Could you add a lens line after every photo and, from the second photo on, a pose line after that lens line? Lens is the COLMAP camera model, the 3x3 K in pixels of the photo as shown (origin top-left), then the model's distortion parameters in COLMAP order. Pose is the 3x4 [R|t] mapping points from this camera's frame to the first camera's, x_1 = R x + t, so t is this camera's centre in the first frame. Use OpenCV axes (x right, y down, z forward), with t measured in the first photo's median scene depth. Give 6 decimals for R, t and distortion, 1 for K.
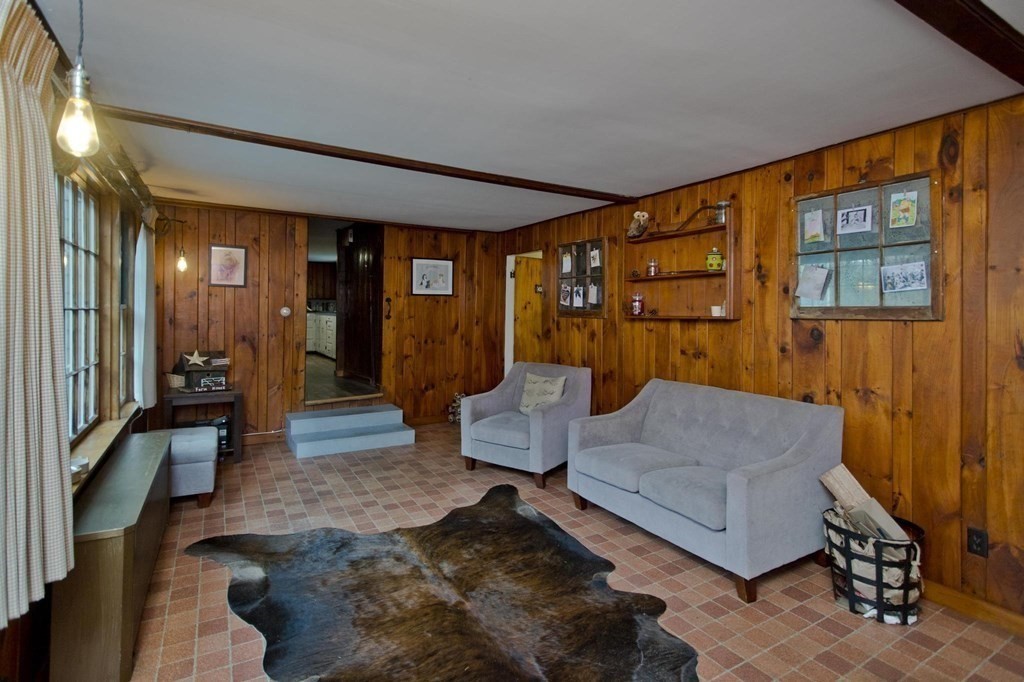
lens RADIAL K [[506.6, 0, 507.9], [0, 506.6, 309.0], [0, 0, 1]] dist [0.000039, -0.000026]
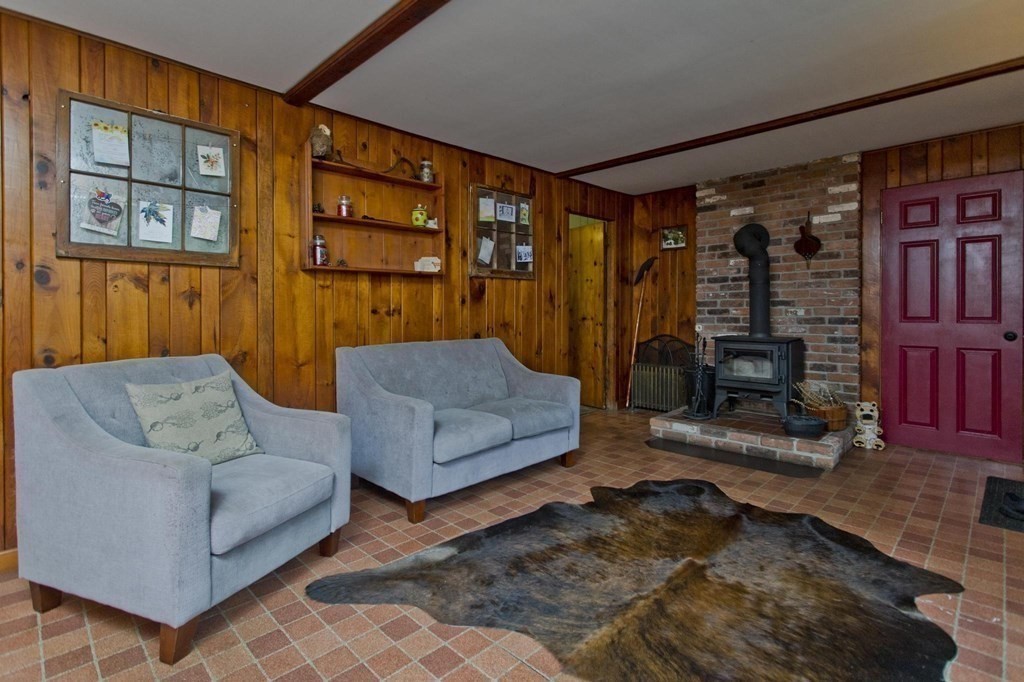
lens RADIAL K [[500.3, 0, 511.9], [0, 500.3, 310.4], [0, 0, 1]] dist [0.002503, 0.000364]
pose [[-0.264221, -0.013849, 0.964363, -0.582451], [-0.005103, 0.999903, 0.012962, 0.074149], [-0.964449, -0.001496, -0.264266, 1.037812]]
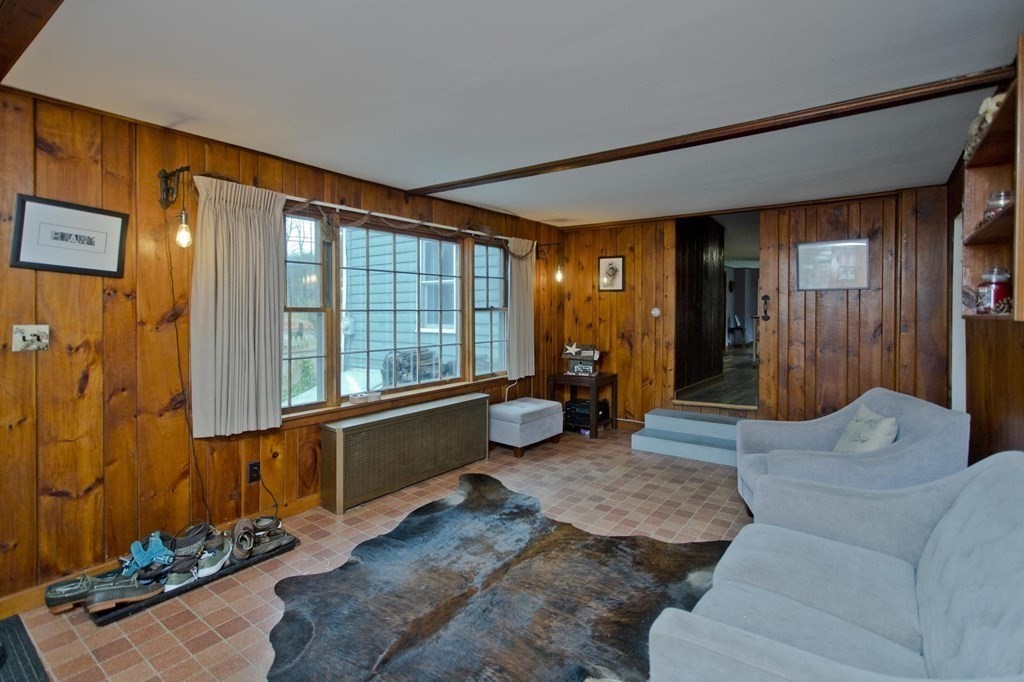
lens RADIAL K [[500.3, 0, 511.9], [0, 500.3, 310.4], [0, 0, 1]] dist [0.002503, 0.000364]
pose [[0.386727, -0.009401, -0.922146, 0.589171], [0.006838, 0.999950, -0.007327, 0.009872], [0.922169, -0.003472, 0.386772, 0.444716]]
